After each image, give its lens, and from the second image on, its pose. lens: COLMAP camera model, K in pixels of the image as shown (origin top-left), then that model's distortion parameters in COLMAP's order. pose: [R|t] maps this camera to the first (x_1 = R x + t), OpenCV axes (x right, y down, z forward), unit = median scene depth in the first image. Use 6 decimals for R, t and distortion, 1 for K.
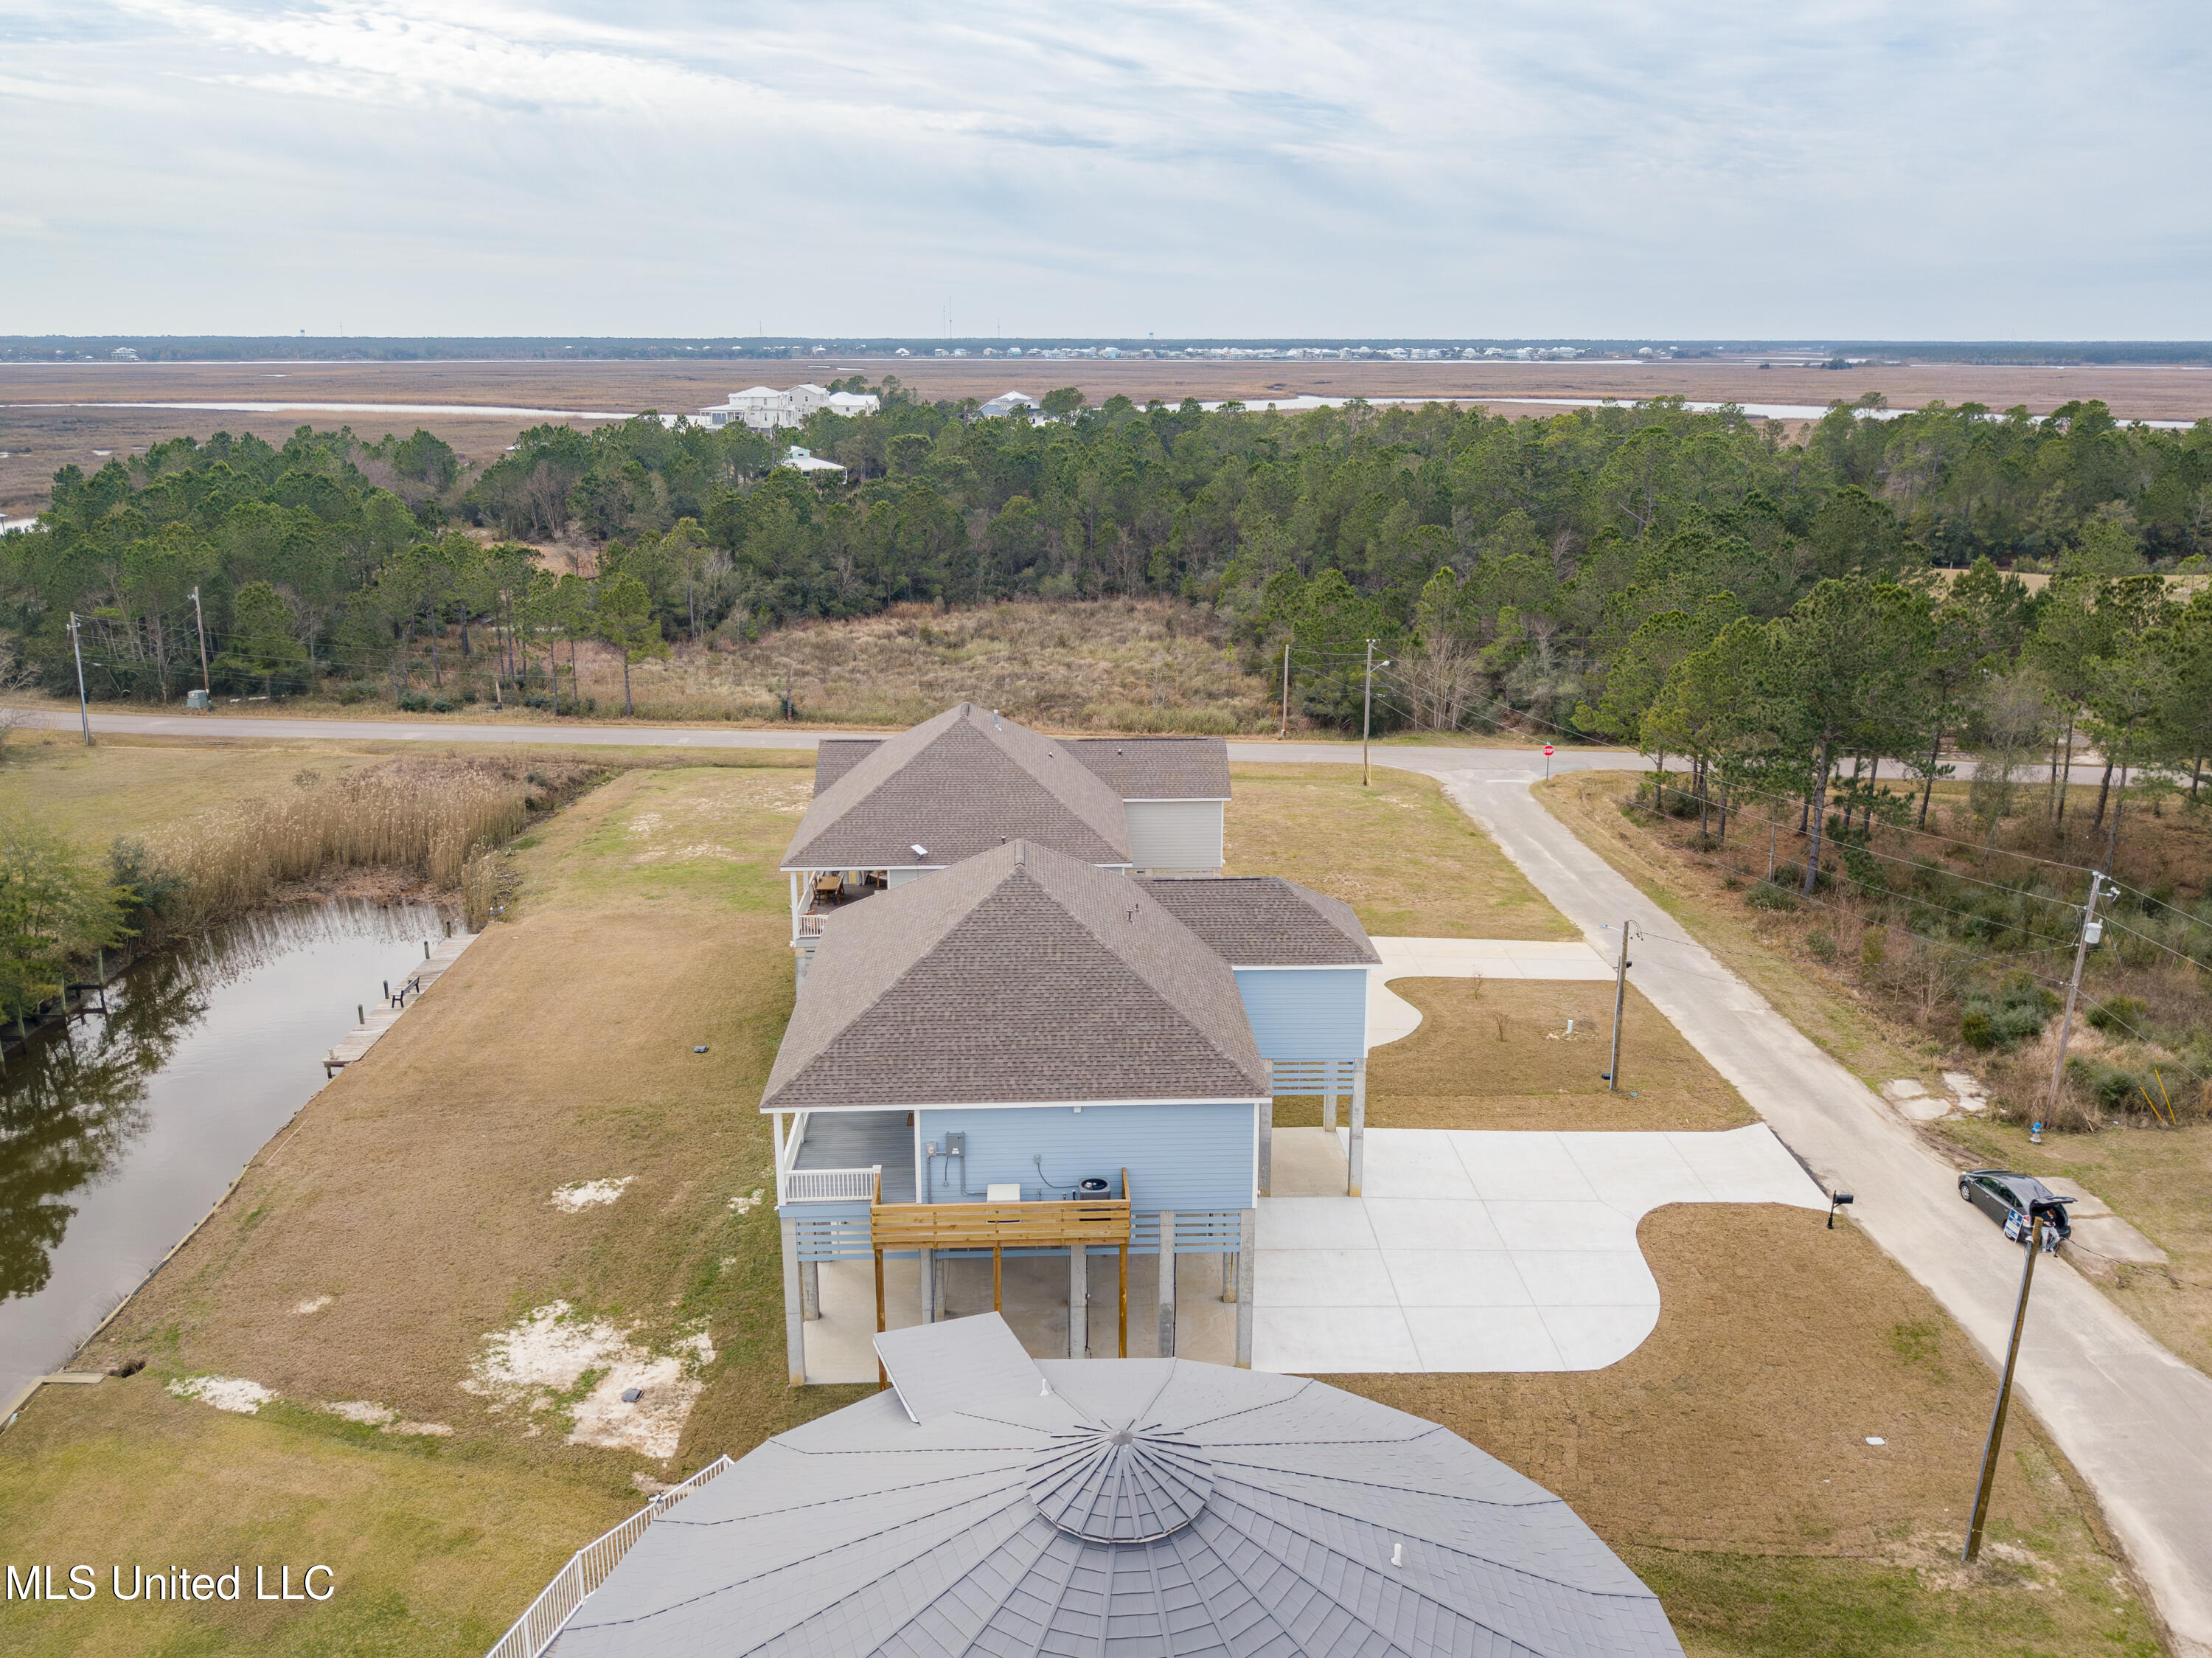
lens RADIAL K [[1796.1, 0, 1111.5], [0, 1796.1, 746.5], [0, 0, 1]] dist [-0.006497, 0.015968]
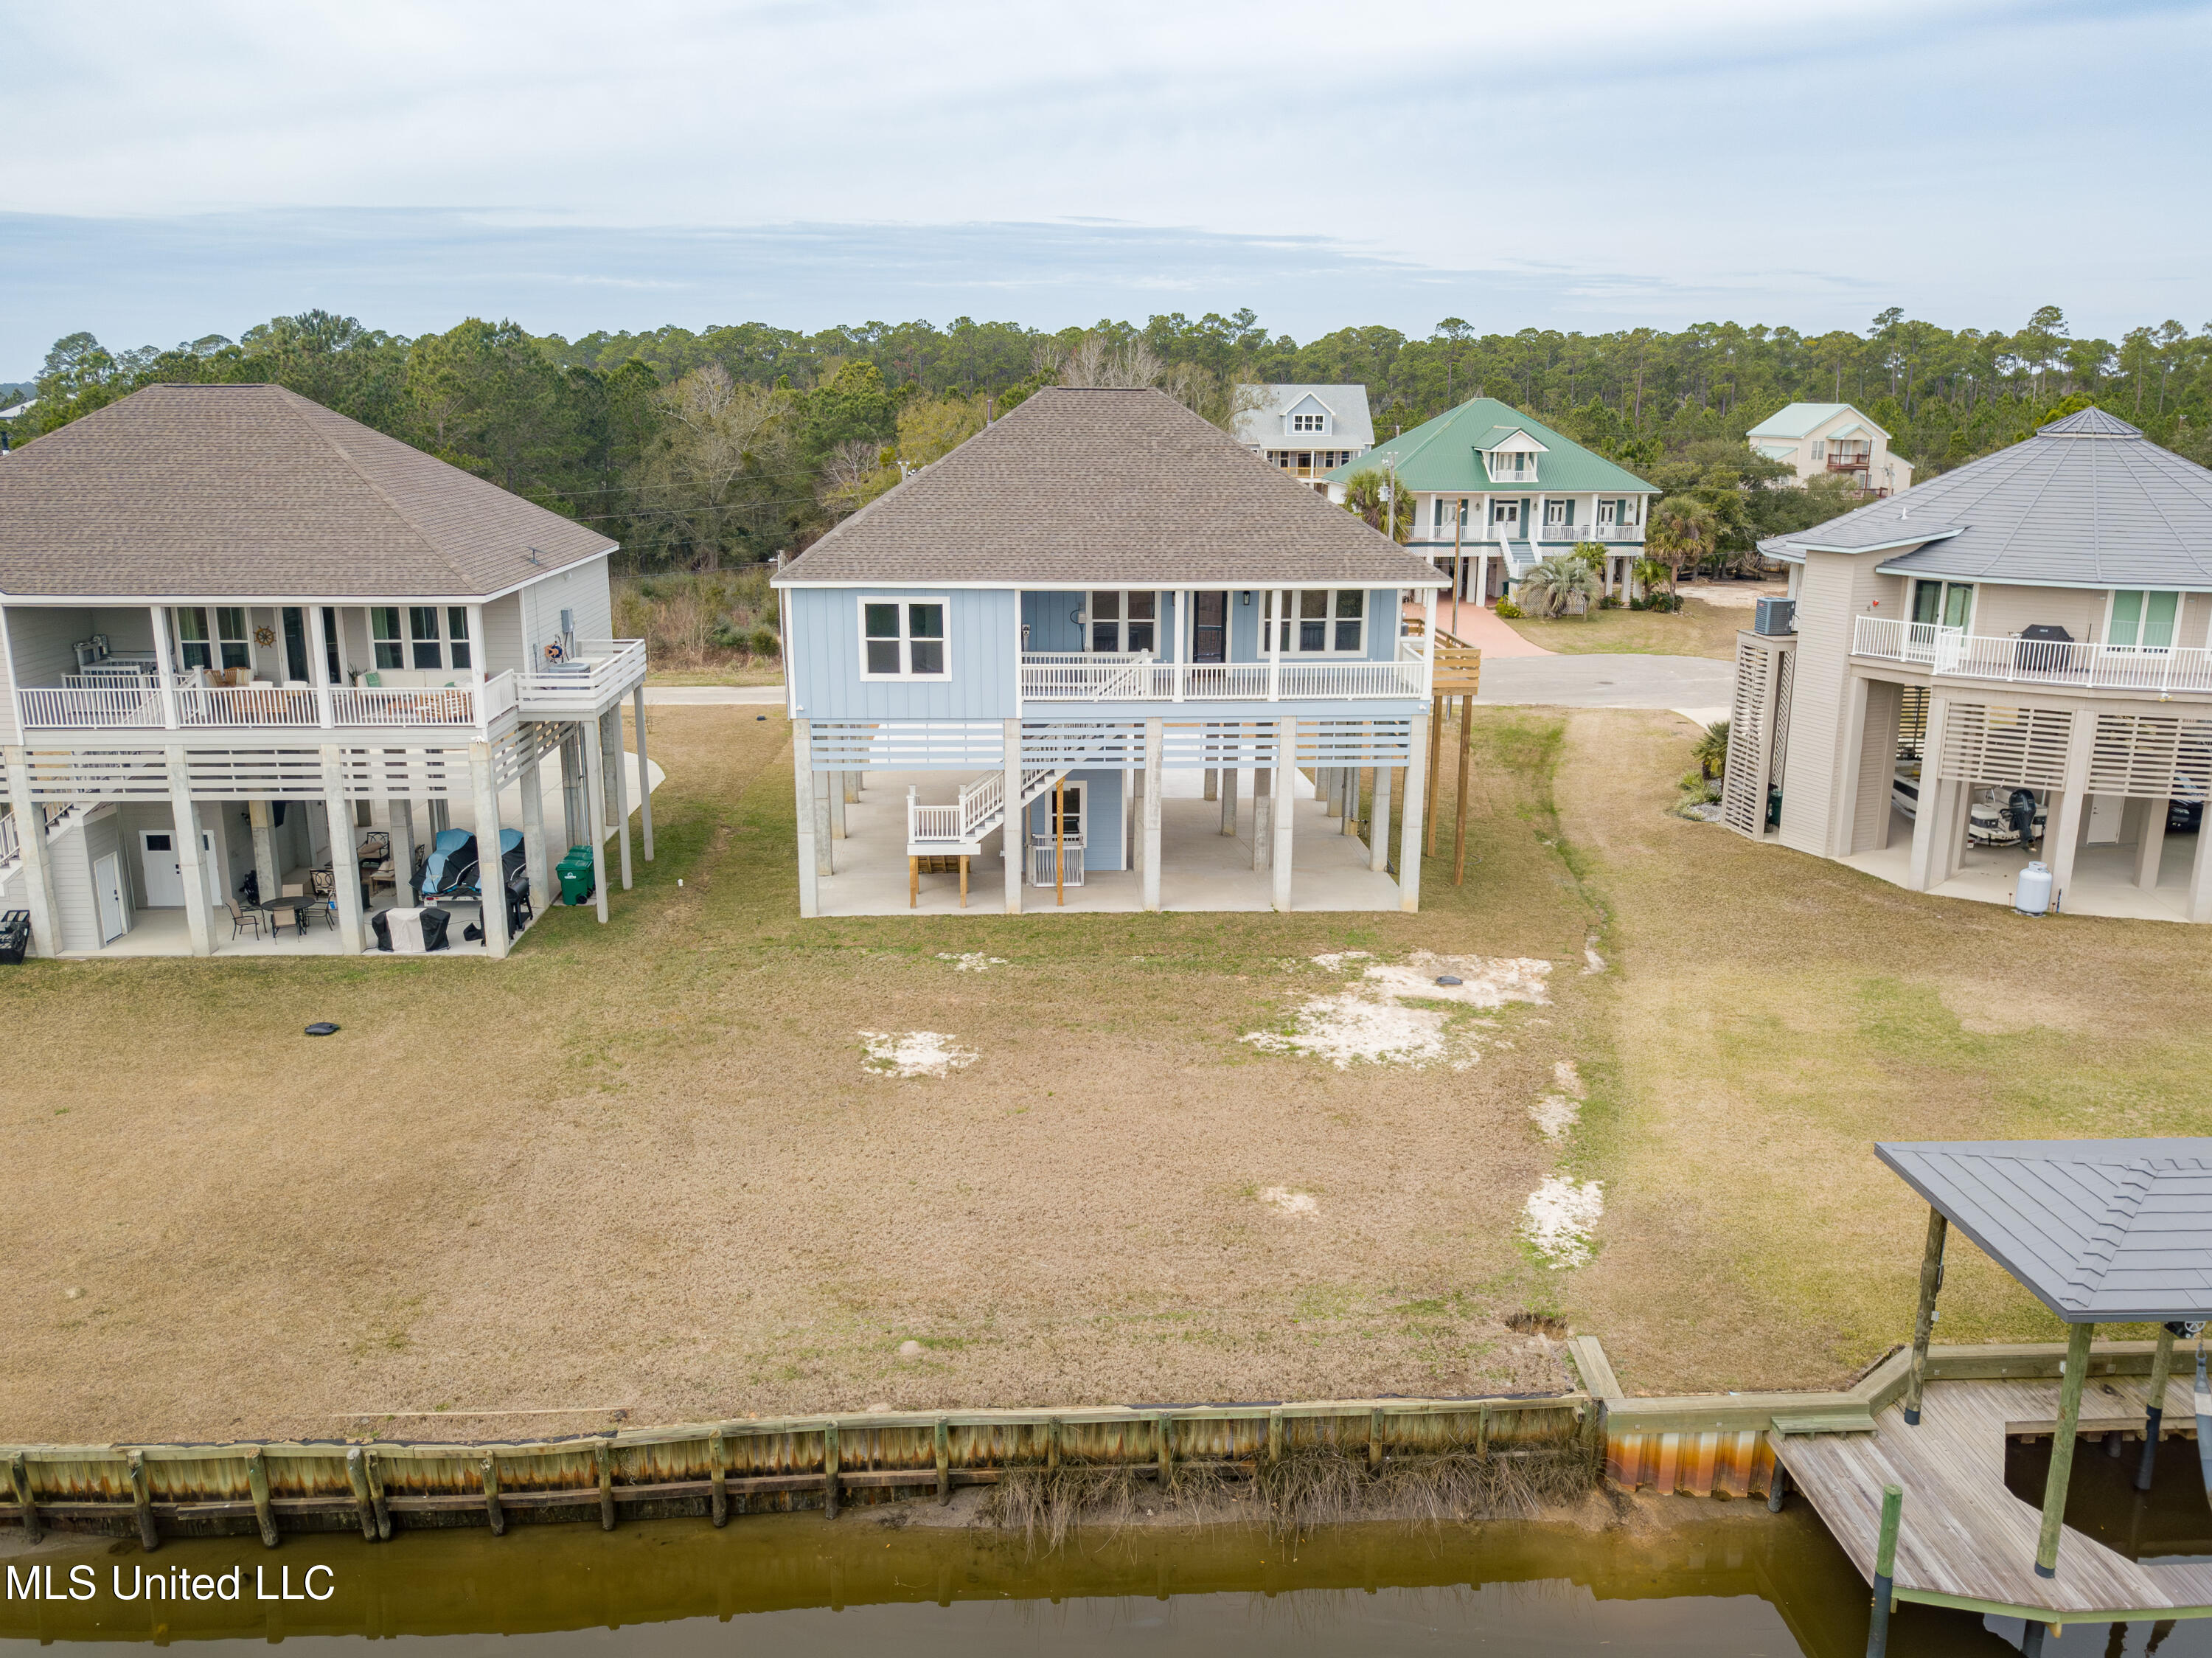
lens RADIAL K [[1716.7, 0, 1110.8], [0, 1716.7, 820.3], [0, 0, 1]] dist [0.004492, 0.007818]
pose [[-0.012431, -0.241360, 0.970356, -0.751643], [0.214048, 0.947294, 0.238366, 0.046653], [-0.976744, 0.210666, 0.039886, 0.808947]]
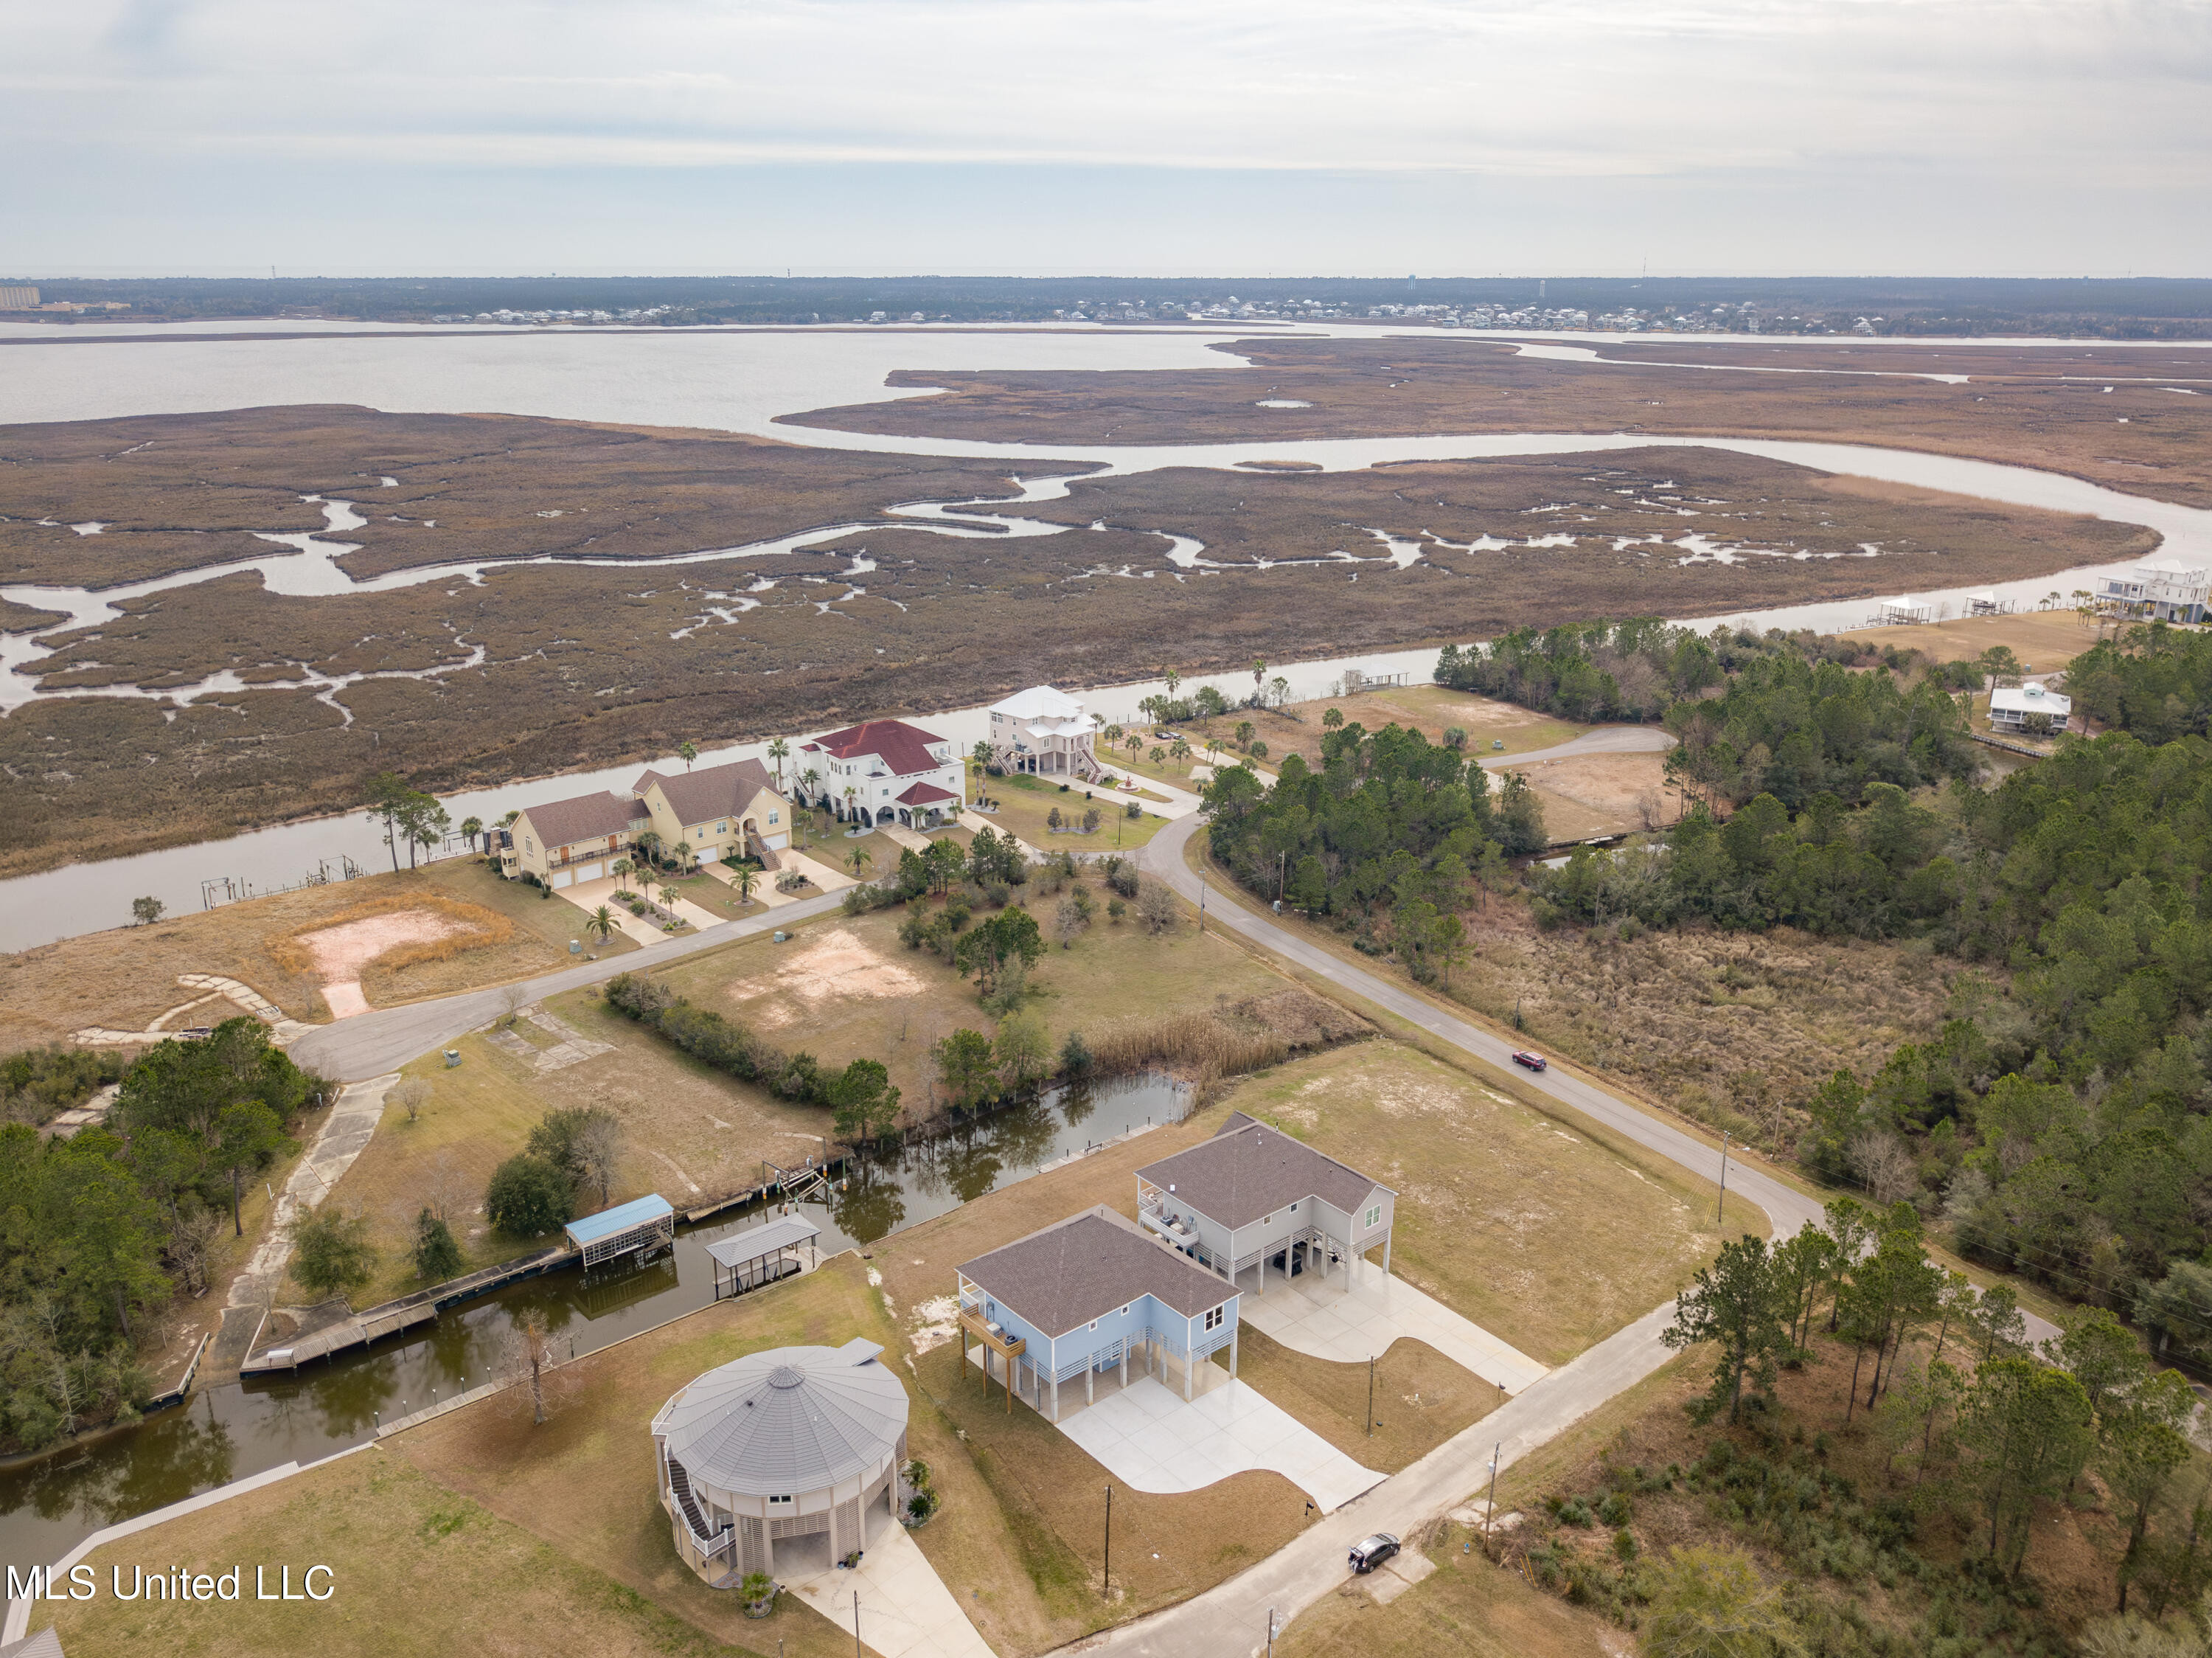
lens RADIAL K [[1726.3, 0, 1137.6], [0, 1726.3, 837.6], [0, 0, 1]] dist [-0.000335, -0.008958]
pose [[0.620177, 0.251198, -0.743155, 1.475847], [-0.182150, 0.967564, 0.175044, -0.801730], [0.763022, 0.026807, 0.645817, -0.537401]]
